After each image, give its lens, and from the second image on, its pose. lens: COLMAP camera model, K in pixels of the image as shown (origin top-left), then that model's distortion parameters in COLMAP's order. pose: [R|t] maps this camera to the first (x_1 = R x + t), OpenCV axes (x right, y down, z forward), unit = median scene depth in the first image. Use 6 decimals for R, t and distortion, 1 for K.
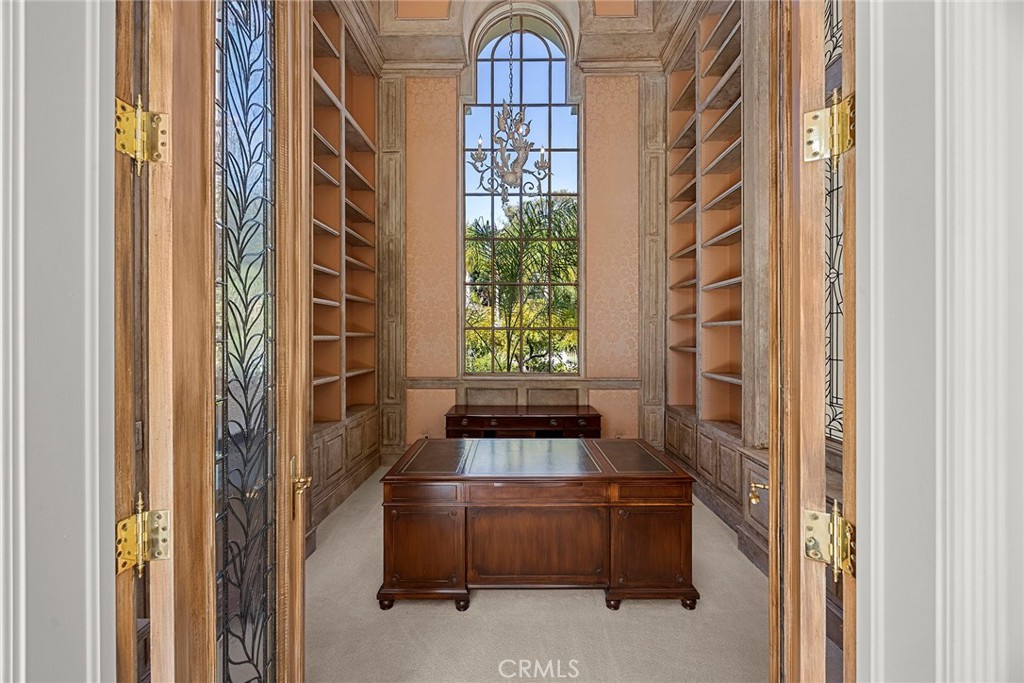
lens RADIAL K [[394.4, 0, 510.2], [0, 394.4, 341.5], [0, 0, 1]] dist [0.000383, -0.000015]
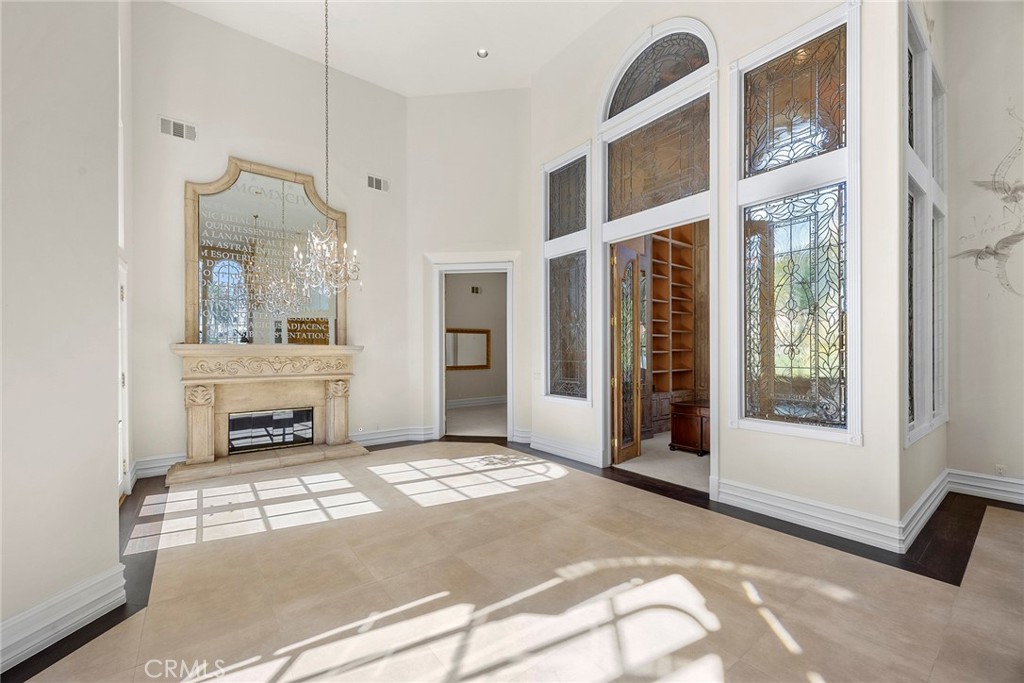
lens RADIAL K [[402.5, 0, 506.1], [0, 402.5, 345.7], [0, 0, 1]] dist [-0.000556, -0.000115]
pose [[0.623379, -0.010344, -0.781851, 1.019575], [-0.007854, 0.999779, -0.019489, 0.009973], [0.781880, 0.018289, 0.623160, -1.457097]]
